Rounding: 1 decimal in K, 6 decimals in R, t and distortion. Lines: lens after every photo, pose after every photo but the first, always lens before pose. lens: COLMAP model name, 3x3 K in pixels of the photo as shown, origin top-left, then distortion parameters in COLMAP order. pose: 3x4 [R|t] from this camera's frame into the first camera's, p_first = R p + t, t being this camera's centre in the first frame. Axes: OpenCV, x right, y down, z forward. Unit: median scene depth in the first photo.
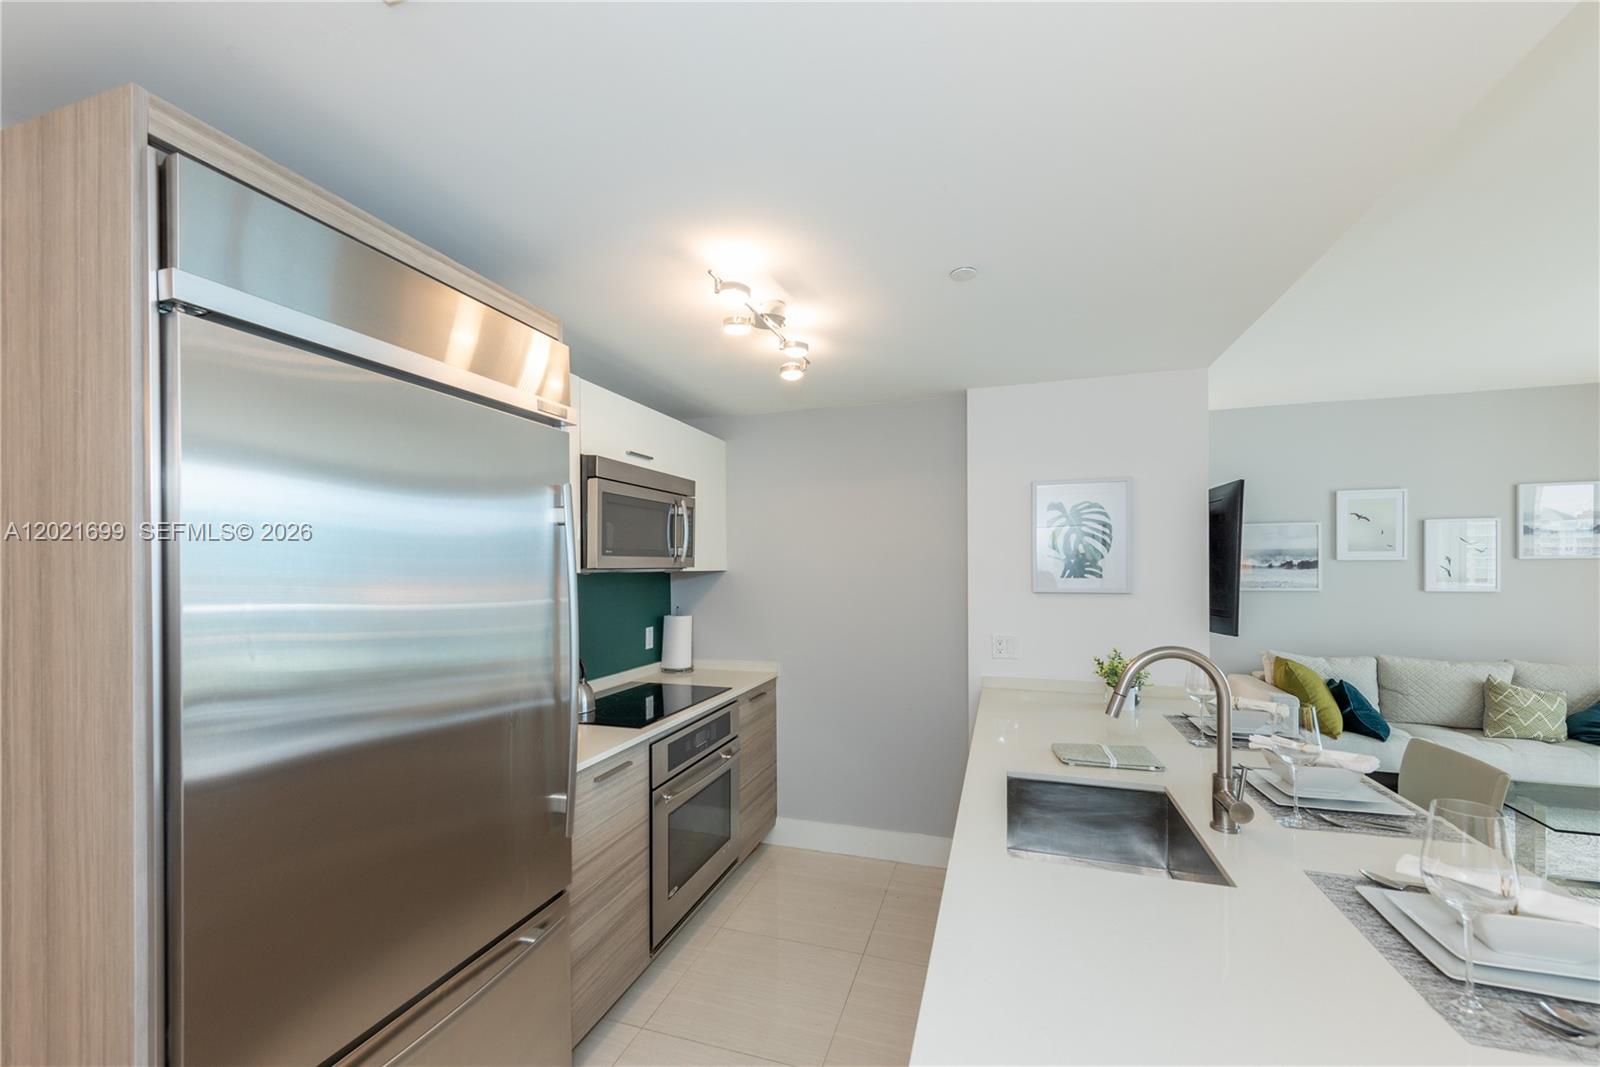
lens RADIAL K [[639.9, 0, 800.2], [0, 639.9, 566.6], [0, 0, 1]] dist [0.000083, 0.000003]
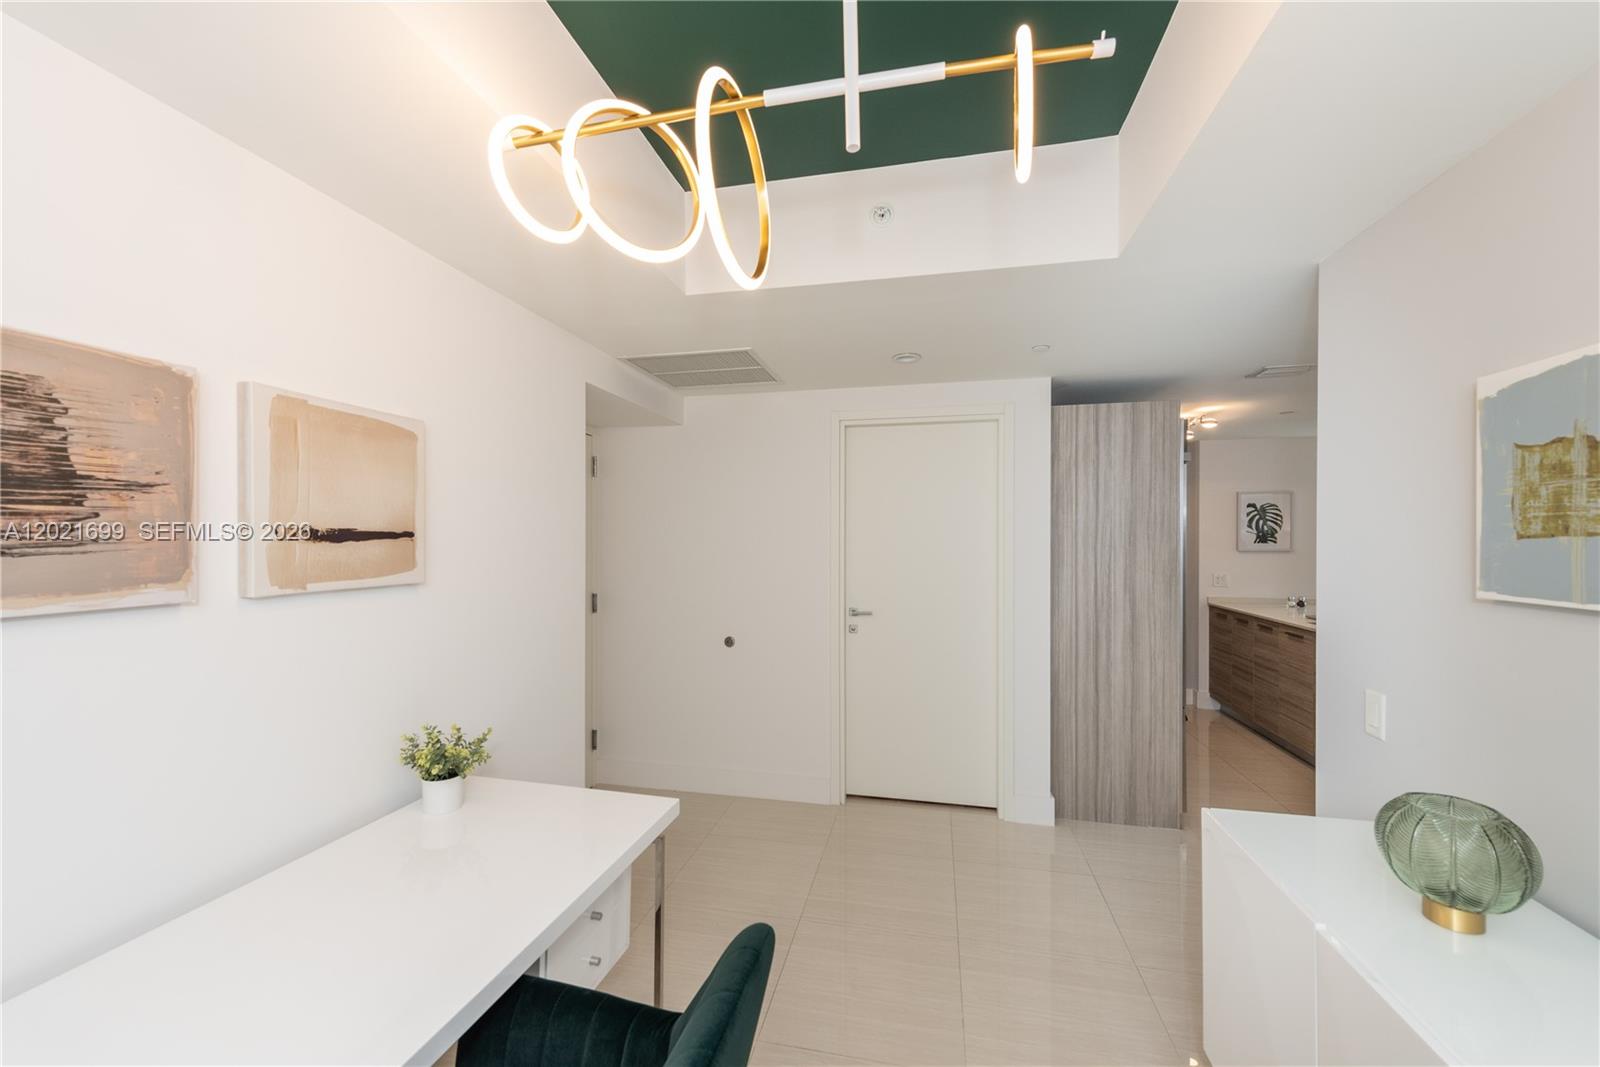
lens RADIAL K [[623.2, 0, 799.7], [0, 623.2, 543.4], [0, 0, 1]] dist [0.002858, 0.000093]
pose [[0.994244, -0.000563, 0.107139, -0.779372], [-0.000419, 0.999958, 0.009144, 0.001211], [-0.107140, -0.009136, 0.994202, -0.480193]]
